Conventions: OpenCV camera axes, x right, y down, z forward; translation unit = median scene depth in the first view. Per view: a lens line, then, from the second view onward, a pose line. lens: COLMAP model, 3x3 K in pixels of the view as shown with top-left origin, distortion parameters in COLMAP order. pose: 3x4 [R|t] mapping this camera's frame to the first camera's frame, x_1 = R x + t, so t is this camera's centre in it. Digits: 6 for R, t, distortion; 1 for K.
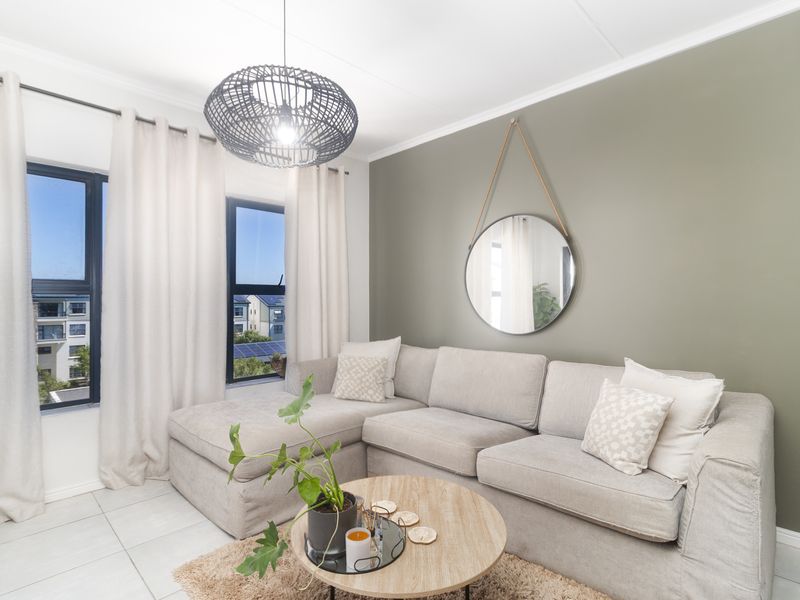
lens RADIAL K [[427.3, 0, 393.6], [0, 427.3, 297.3], [0, 0, 1]] dist [-0.000564, 0.000095]
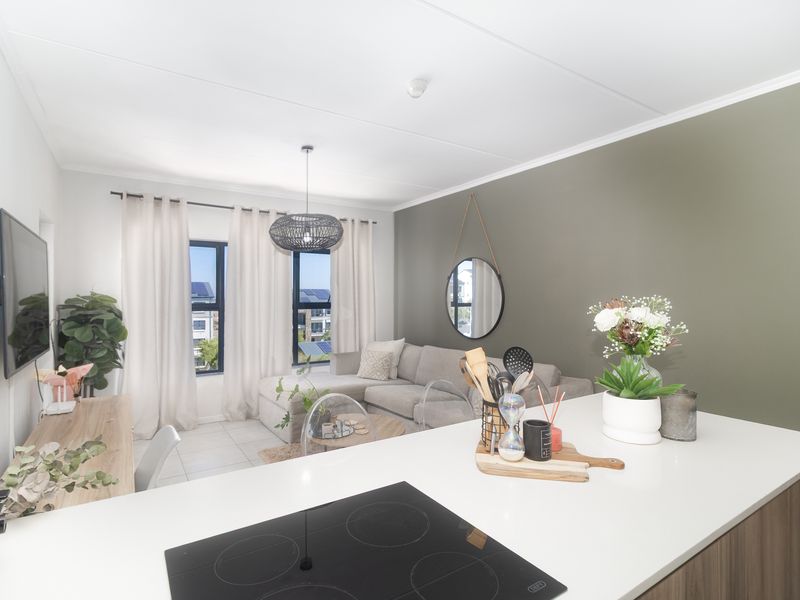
lens RADIAL K [[419.8, 0, 376.1], [0, 419.8, 296.8], [0, 0, 1]] dist [-0.002204, -0.000348]
pose [[0.971933, -0.001771, -0.235252, 0.302883], [0.001624, 0.999998, -0.000818, -0.056176], [0.235253, 0.000413, 0.971934, -0.488414]]
